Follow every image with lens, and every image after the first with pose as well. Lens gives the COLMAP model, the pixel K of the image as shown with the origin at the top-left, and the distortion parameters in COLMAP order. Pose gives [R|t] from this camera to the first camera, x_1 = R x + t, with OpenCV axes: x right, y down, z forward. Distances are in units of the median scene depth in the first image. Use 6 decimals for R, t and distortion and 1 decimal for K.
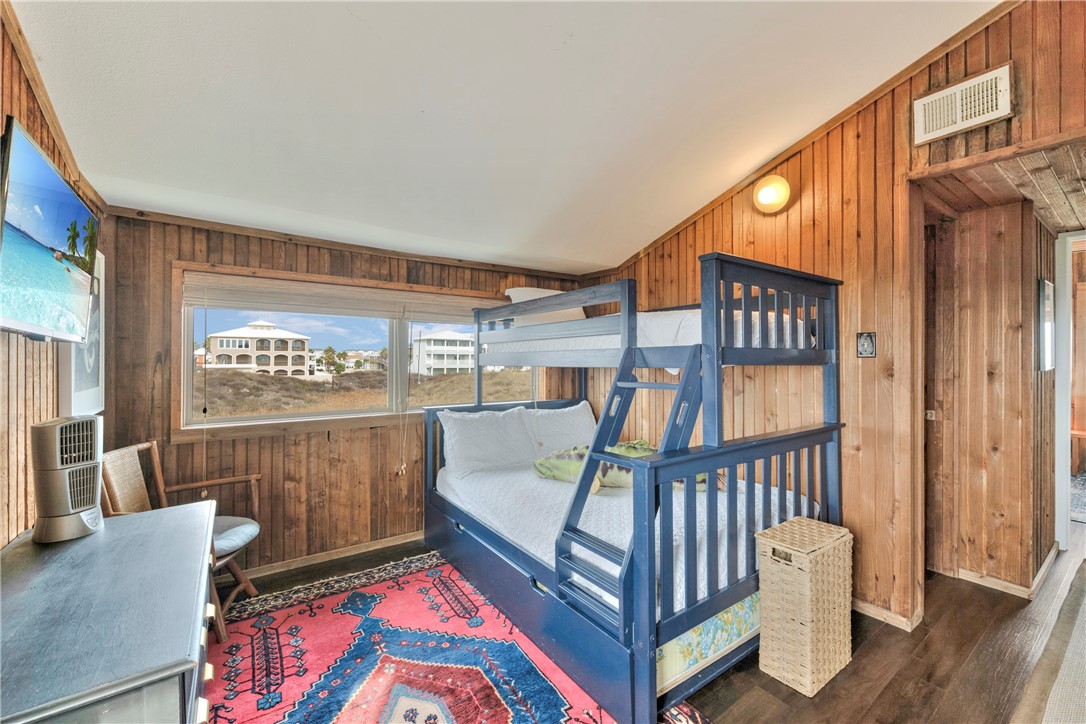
lens RADIAL K [[437.6, 0, 544.9], [0, 437.6, 356.5], [0, 0, 1]] dist [0.001187, -0.000116]
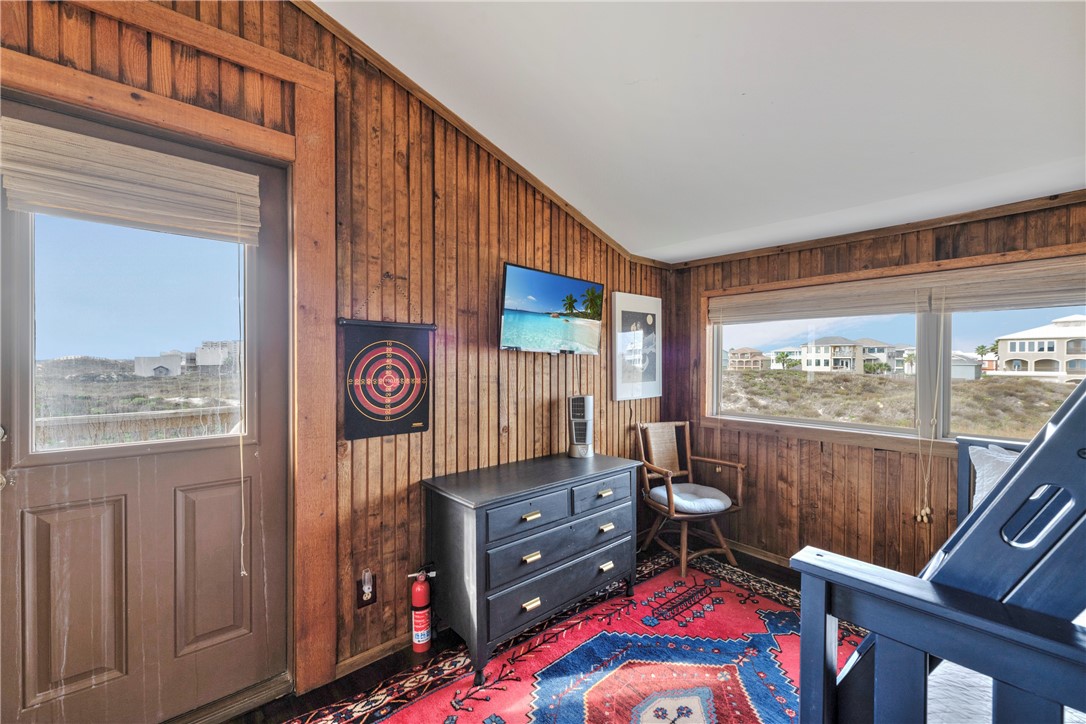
lens RADIAL K [[432.0, 0, 543.0], [0, 432.0, 362.0], [0, 0, 1]] dist [0.001144, -0.000006]
pose [[0.092789, -0.001636, -0.995684, 0.392563], [0.001335, 0.999998, -0.001519, 0.000215], [0.995685, -0.001188, 0.092791, 0.336351]]
